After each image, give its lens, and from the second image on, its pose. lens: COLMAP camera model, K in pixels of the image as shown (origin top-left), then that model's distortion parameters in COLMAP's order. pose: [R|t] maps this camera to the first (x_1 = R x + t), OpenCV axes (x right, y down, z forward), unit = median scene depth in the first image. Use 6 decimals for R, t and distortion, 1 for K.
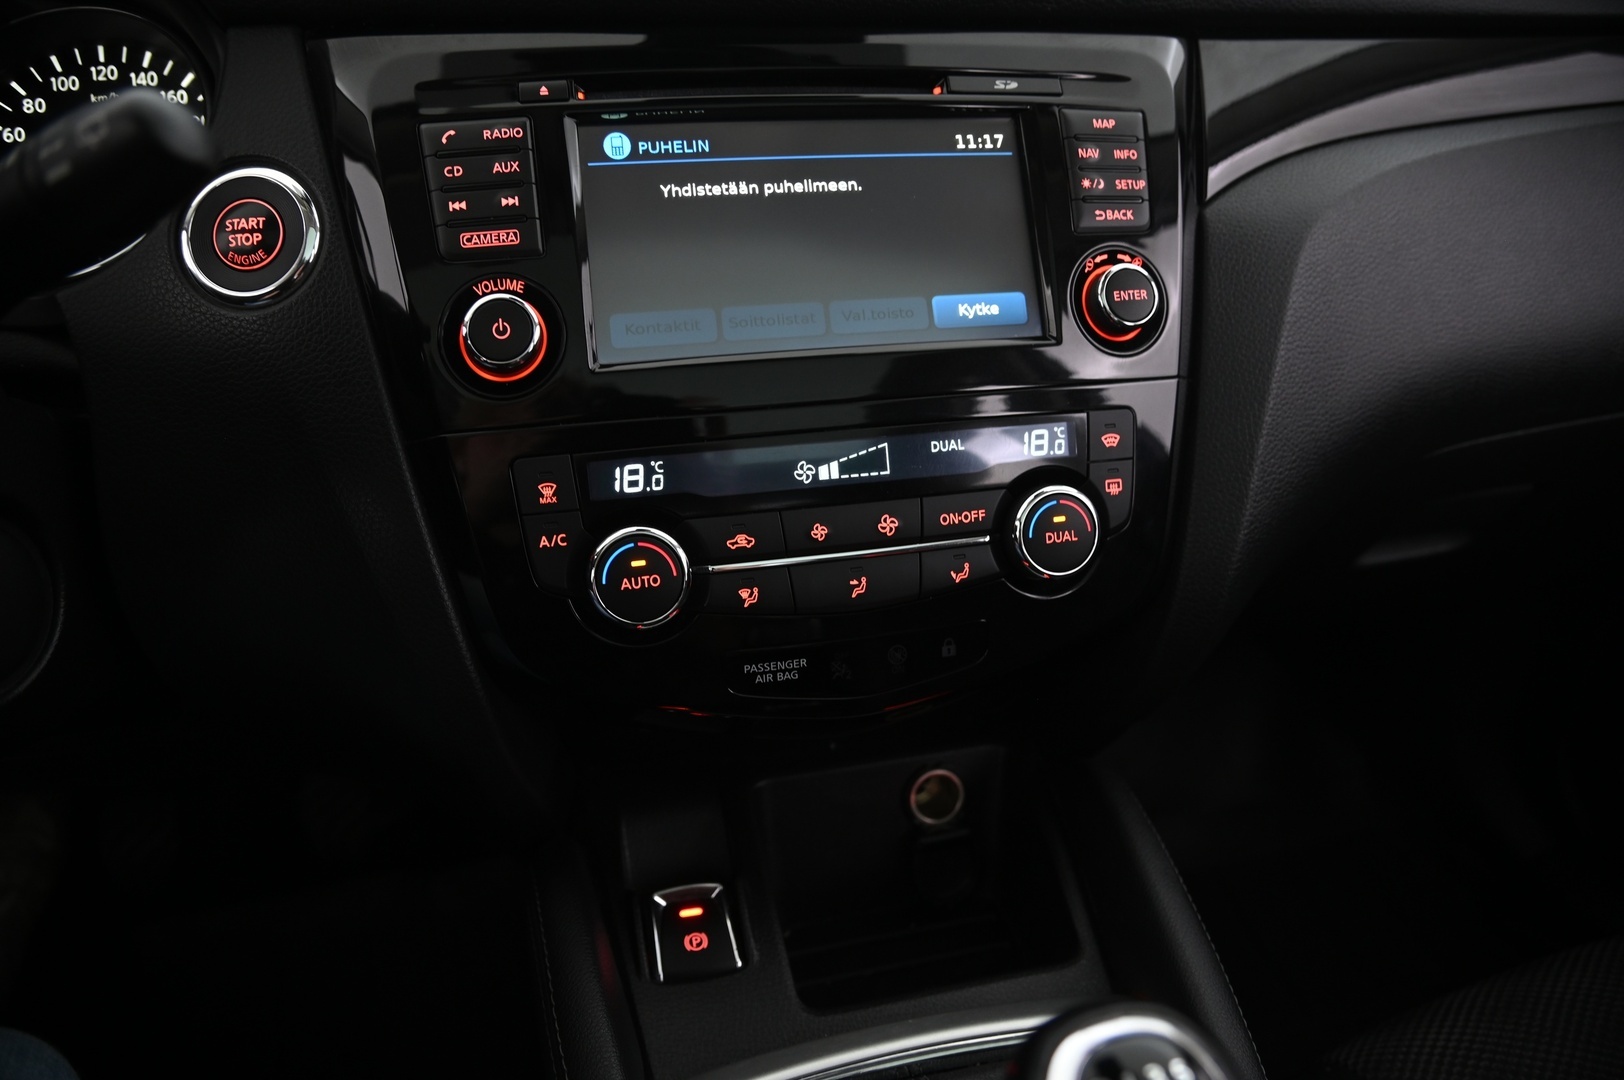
lens RADIAL K [[1068.6, 0, 810.5], [0, 1068.6, 536.4], [0, 0, 1]] dist [-0.132108, 0.053836]
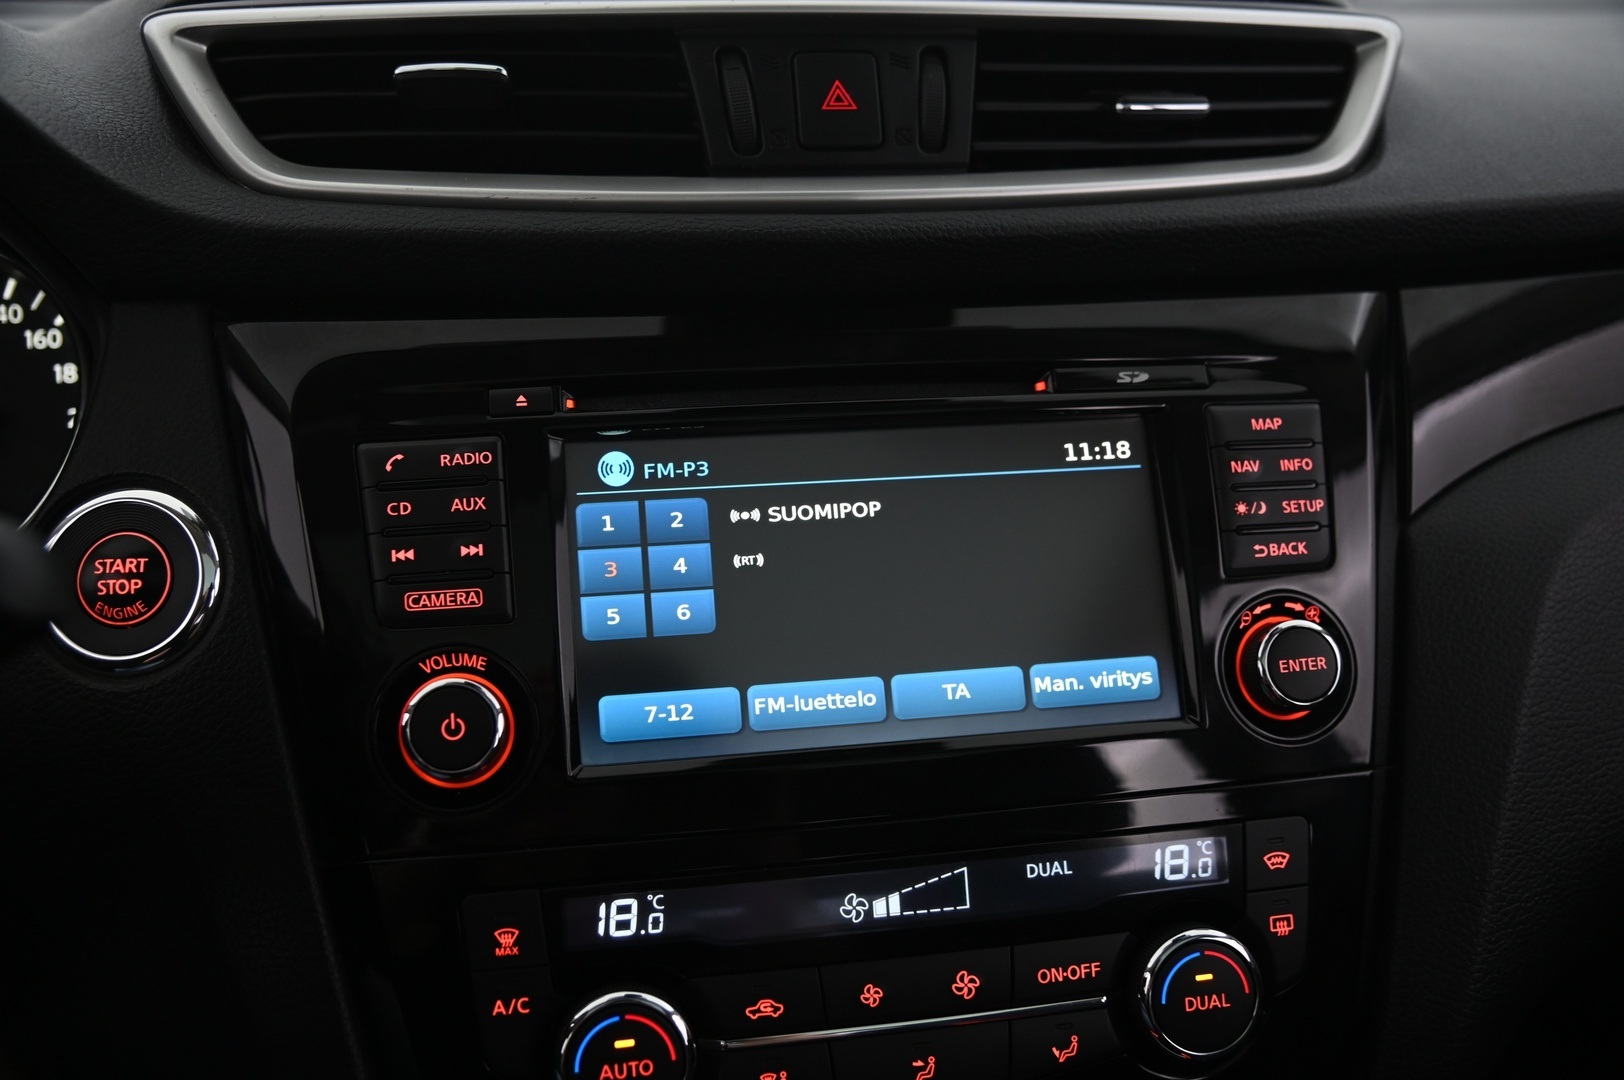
lens RADIAL K [[1432.9, 0, 817.4], [0, 1432.9, 539.0], [0, 0, 1]] dist [-0.054362, 0.078208]
pose [[0.998317, 0.015629, -0.055852, 0.020334], [-0.023138, 0.990378, -0.136439, -0.175939], [0.053182, 0.137502, 0.989073, -0.018146]]
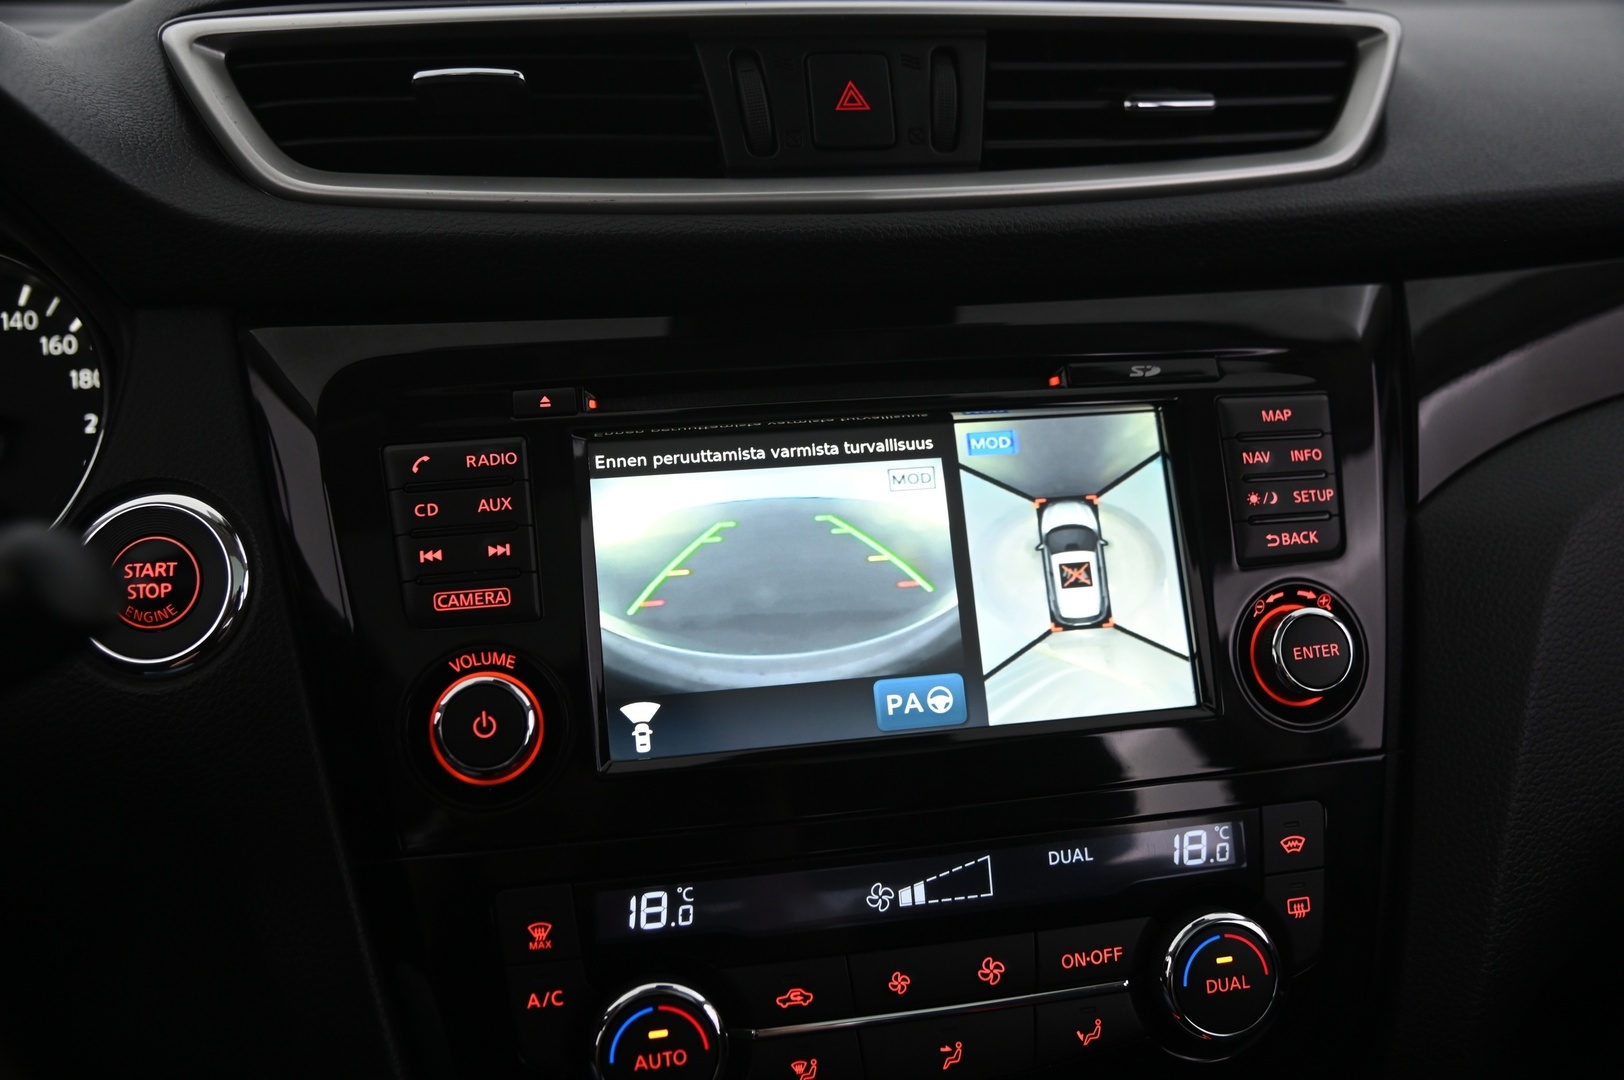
lens RADIAL K [[1432.9, 0, 817.4], [0, 1432.9, 539.0], [0, 0, 1]] dist [-0.054362, 0.078208]
pose [[0.998949, 0.002764, -0.045754, -0.004121], [-0.008822, 0.991110, -0.132749, -0.174396], [0.044981, 0.133013, 0.990093, -0.033426]]
